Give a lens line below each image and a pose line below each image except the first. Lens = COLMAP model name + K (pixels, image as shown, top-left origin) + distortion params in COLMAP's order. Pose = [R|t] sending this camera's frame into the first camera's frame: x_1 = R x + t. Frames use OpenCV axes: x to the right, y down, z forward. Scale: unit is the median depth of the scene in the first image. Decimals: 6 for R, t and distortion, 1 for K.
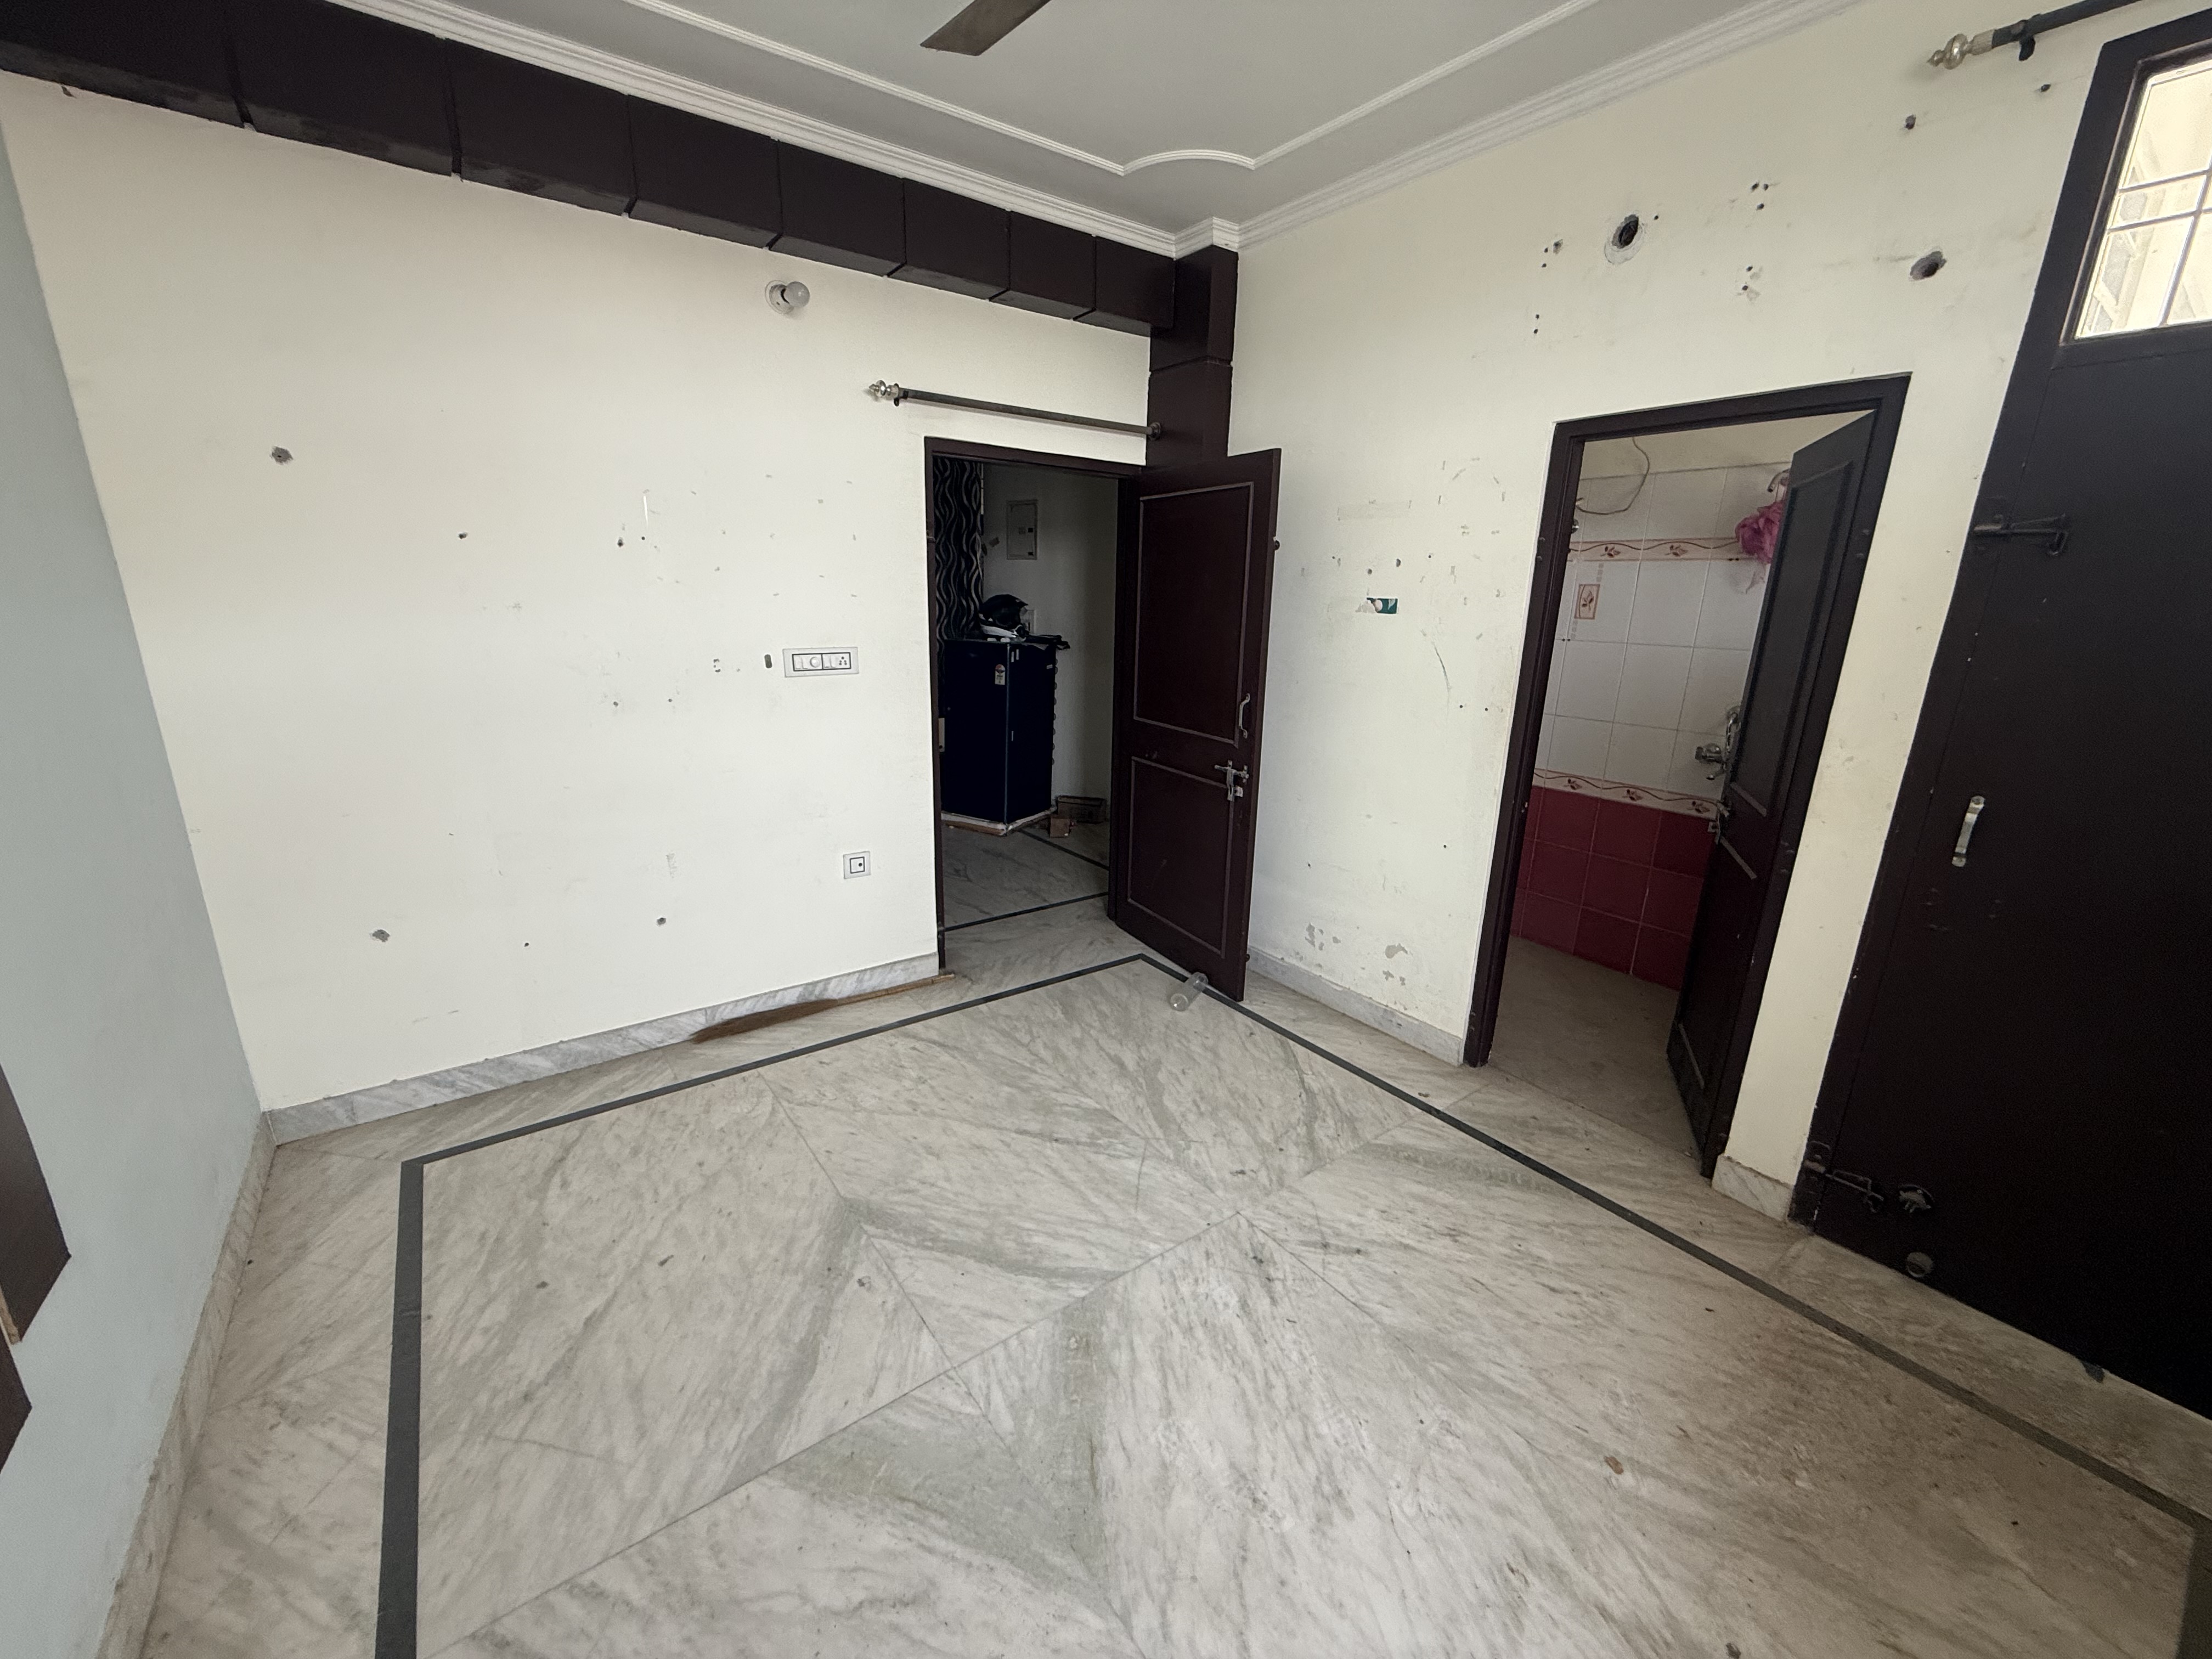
lens RADIAL K [[883.8, 0, 1104.4], [0, 883.8, 831.6], [0, 0, 1]] dist [-0.000633, 0.000198]
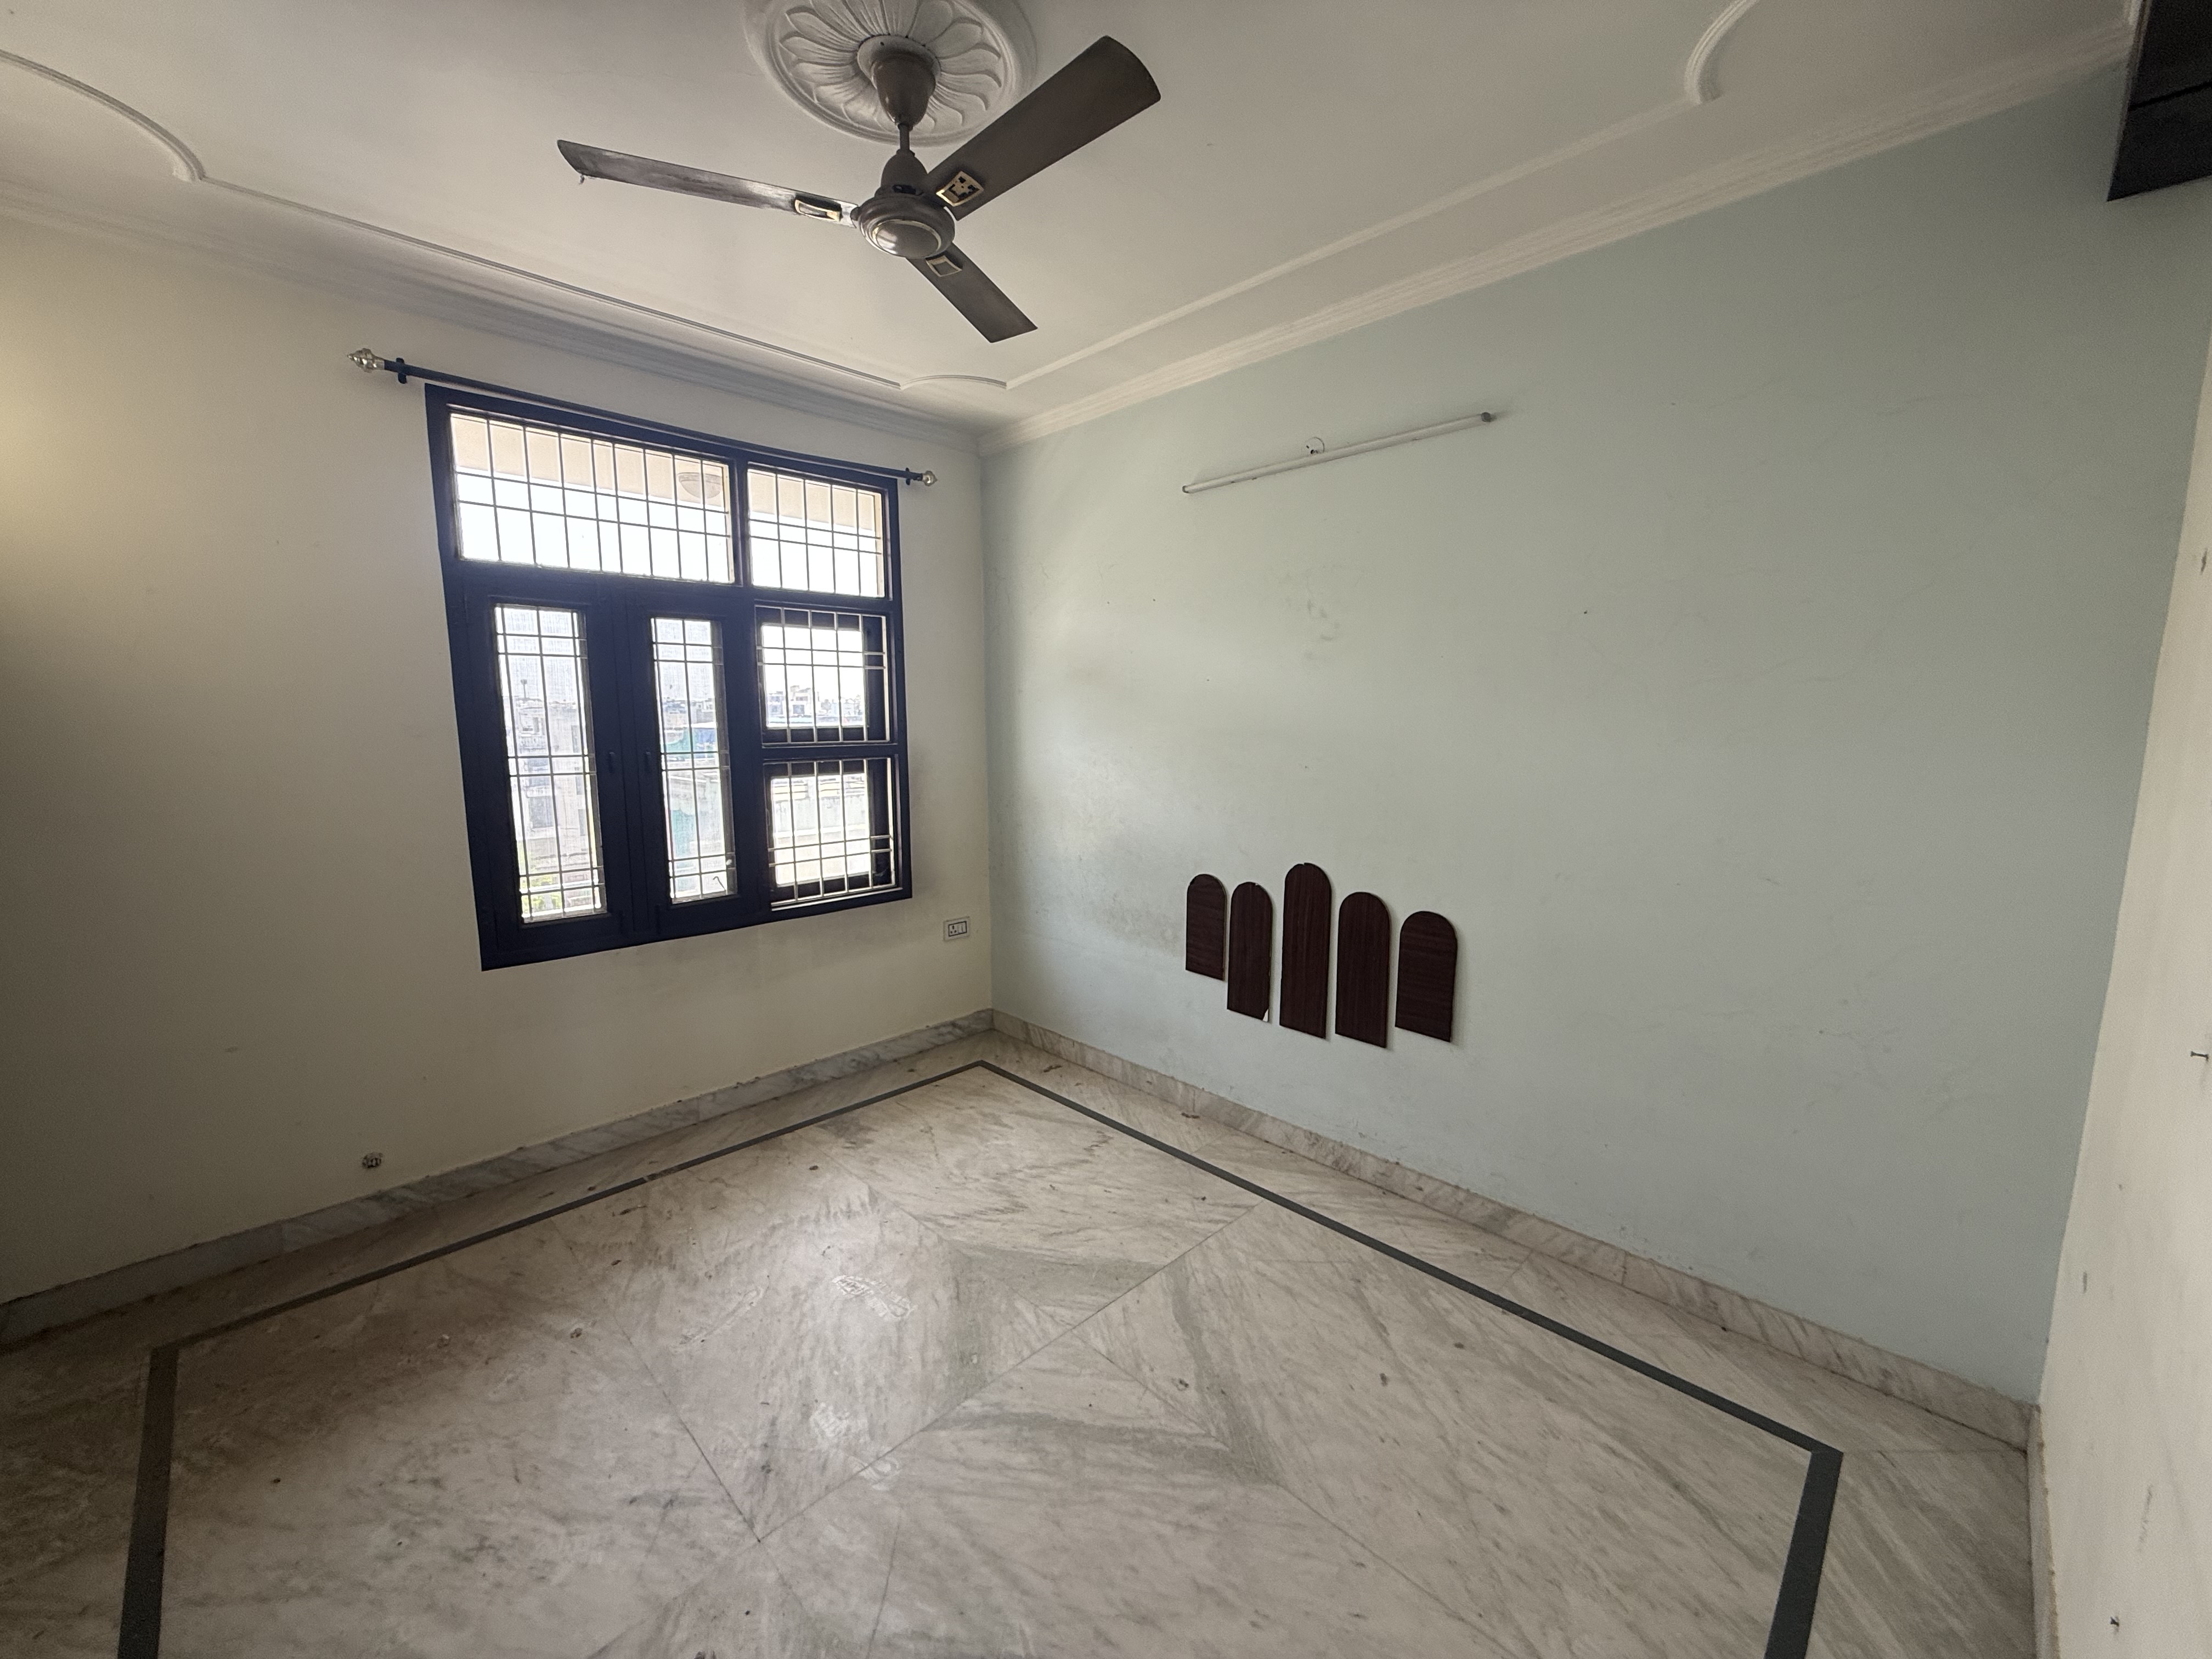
lens RADIAL K [[883.8, 0, 1100.4], [0, 883.8, 828.4], [0, 0, 1]] dist [-0.000633, 0.000198]
pose [[-0.989633, -0.000324, -0.143621, -0.029730], [-0.055927, 0.921932, 0.383294, -0.484388], [0.132284, 0.387352, -0.912392, 1.692099]]
